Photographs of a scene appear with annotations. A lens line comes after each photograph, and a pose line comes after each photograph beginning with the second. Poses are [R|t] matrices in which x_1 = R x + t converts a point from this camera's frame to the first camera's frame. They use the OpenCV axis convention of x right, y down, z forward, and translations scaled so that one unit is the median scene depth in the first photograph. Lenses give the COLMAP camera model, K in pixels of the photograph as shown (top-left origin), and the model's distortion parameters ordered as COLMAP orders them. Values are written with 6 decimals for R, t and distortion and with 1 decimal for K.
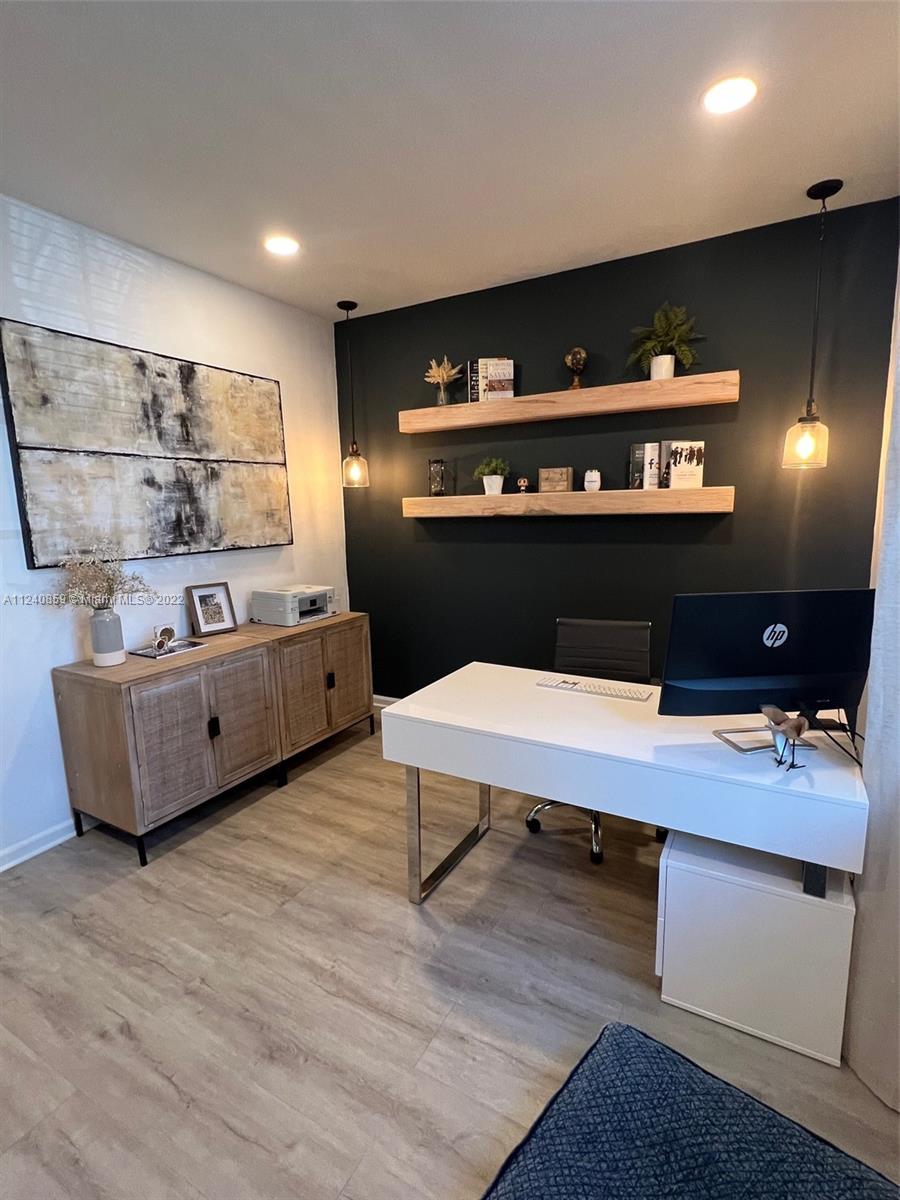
lens RADIAL K [[584.1, 0, 450.0], [0, 584.1, 600.0], [0, 0, 1]] dist [0.003737, 0.000728]
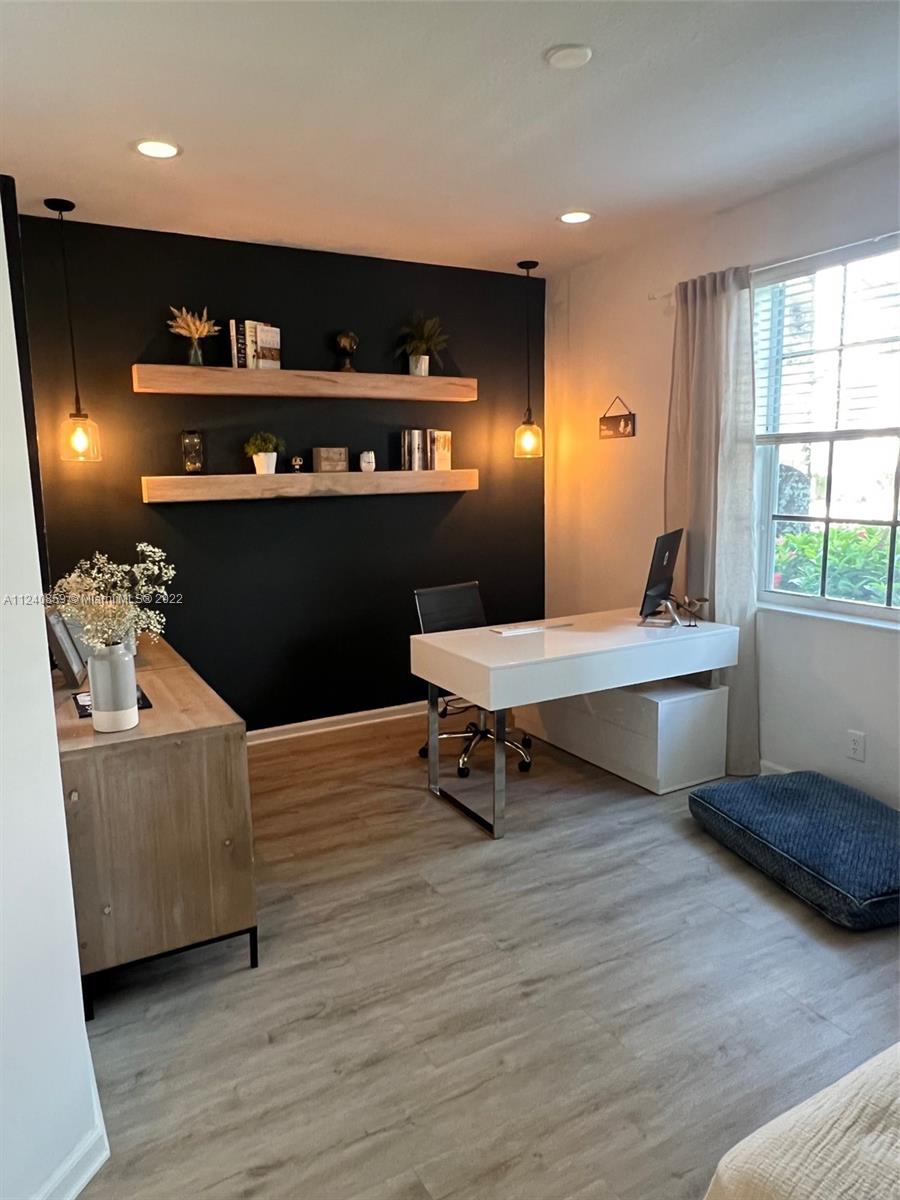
lens RADIAL K [[787.3, 0, 450.0], [0, 787.3, 600.0], [0, 0, 1]] dist [-0.003975, 0.001429]
pose [[0.515474, -0.127811, 0.847320, -0.906950], [0.143371, 0.987739, 0.061771, -0.027677], [-0.844826, 0.089640, 0.527478, 0.164798]]
